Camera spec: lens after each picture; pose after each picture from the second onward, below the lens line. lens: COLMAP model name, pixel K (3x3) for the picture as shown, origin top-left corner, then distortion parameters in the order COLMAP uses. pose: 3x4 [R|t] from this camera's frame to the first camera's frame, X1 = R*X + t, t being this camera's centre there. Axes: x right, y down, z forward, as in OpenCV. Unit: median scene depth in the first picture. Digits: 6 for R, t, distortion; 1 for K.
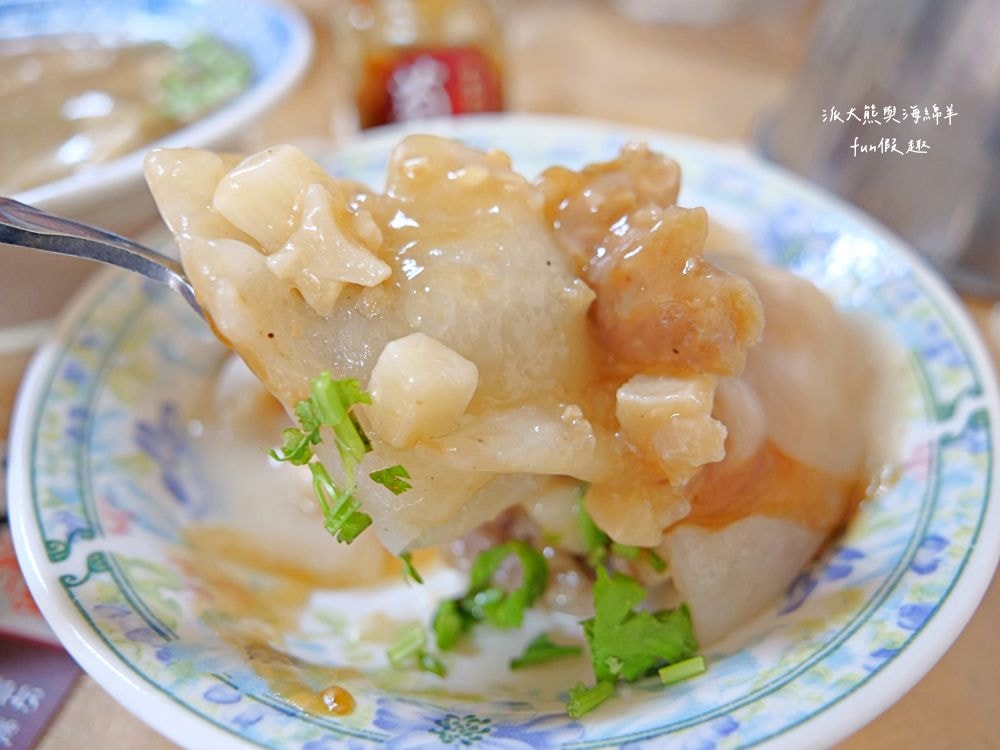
lens RADIAL K [[728.9, 0, 501.5], [0, 728.9, 379.4], [0, 0, 1]] dist [-0.049447, 0.011048]
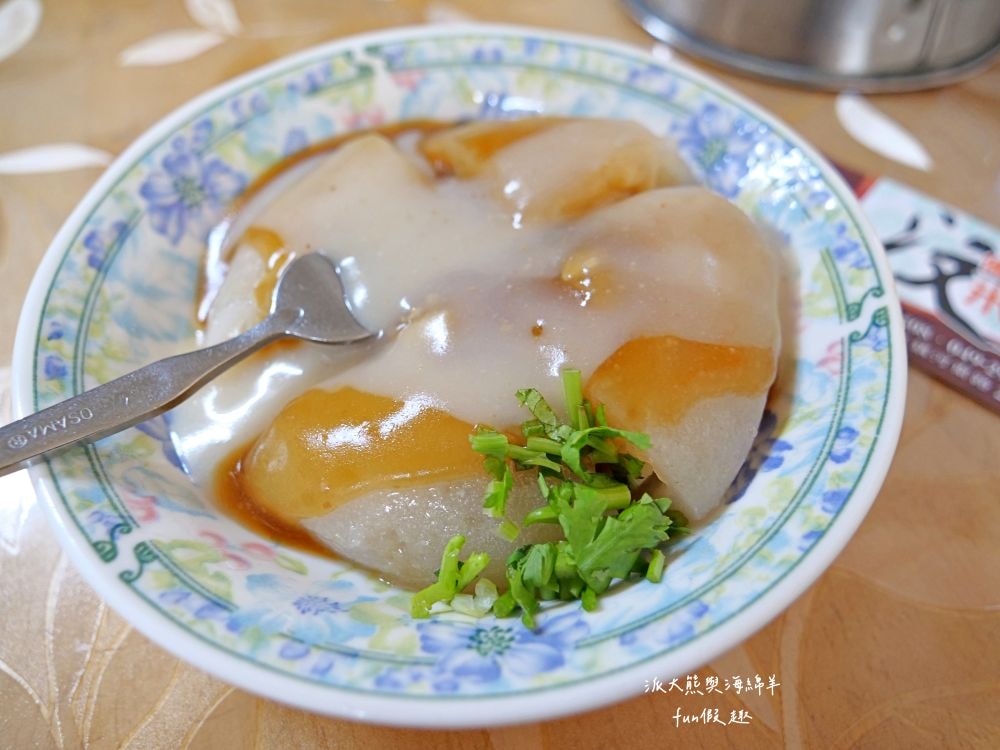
lens RADIAL K [[728.9, 0, 506.1], [0, 728.9, 378.8], [0, 0, 1]] dist [-0.049447, 0.011048]
pose [[0.985694, -0.131173, 0.105831, -0.095915], [0.104899, 0.968940, 0.223946, -0.210988], [-0.131919, -0.209641, 0.968839, -0.108386]]
